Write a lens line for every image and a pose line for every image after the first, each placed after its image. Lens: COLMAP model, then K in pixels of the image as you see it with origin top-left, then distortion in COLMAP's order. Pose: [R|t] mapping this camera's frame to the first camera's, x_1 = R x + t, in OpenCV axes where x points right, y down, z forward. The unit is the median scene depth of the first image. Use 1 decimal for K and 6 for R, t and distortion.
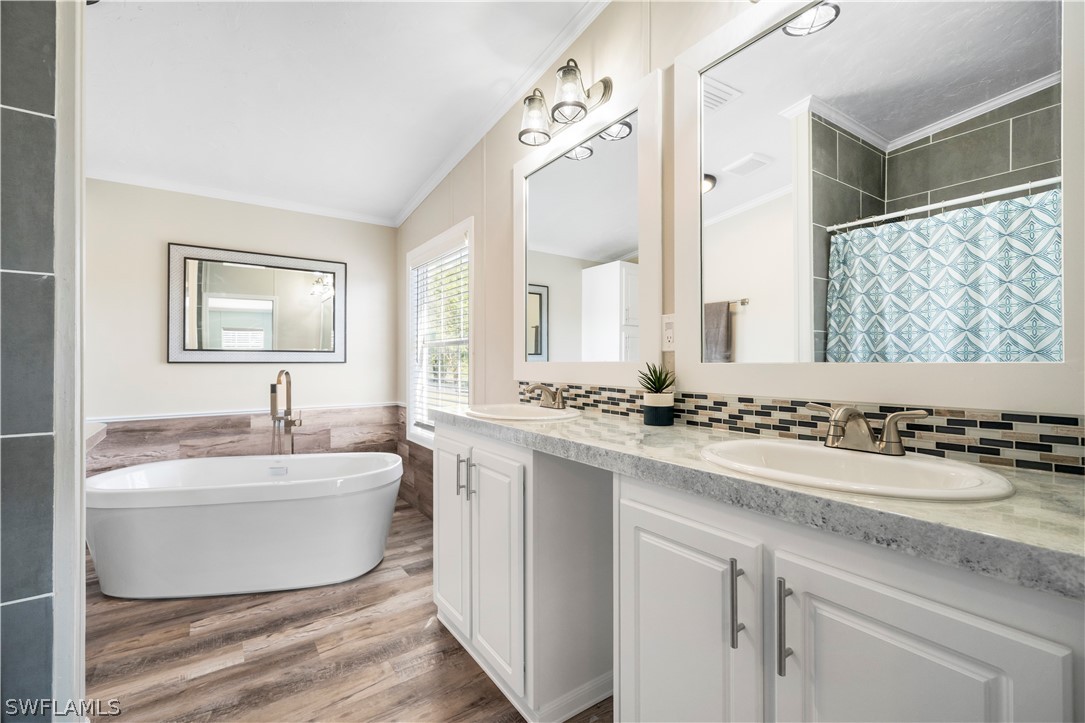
lens RADIAL K [[457.2, 0, 542.4], [0, 457.2, 358.3], [0, 0, 1]] dist [-0.001332, 0.000038]
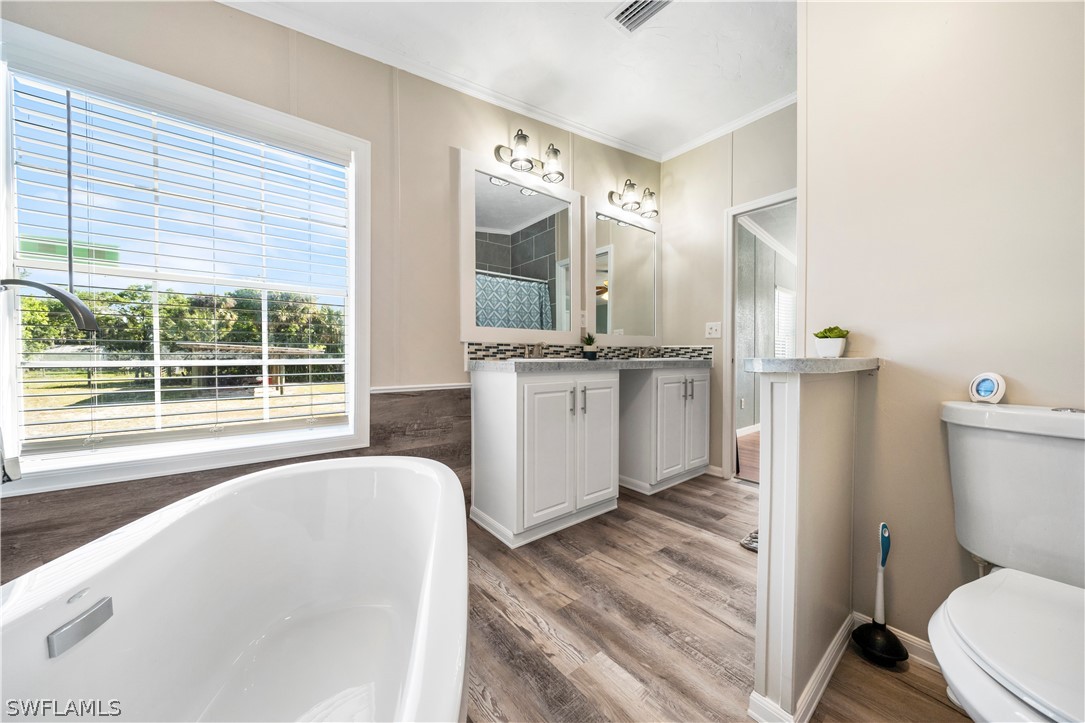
lens RADIAL K [[375.2, 0, 541.9], [0, 375.2, 361.3], [0, 0, 1]] dist [-0.008044, 0.000008]
pose [[-0.061599, -0.006492, 0.998080, -1.328341], [-0.004618, 0.999970, 0.006219, 0.120079], [-0.998090, -0.004226, -0.061627, 1.148188]]
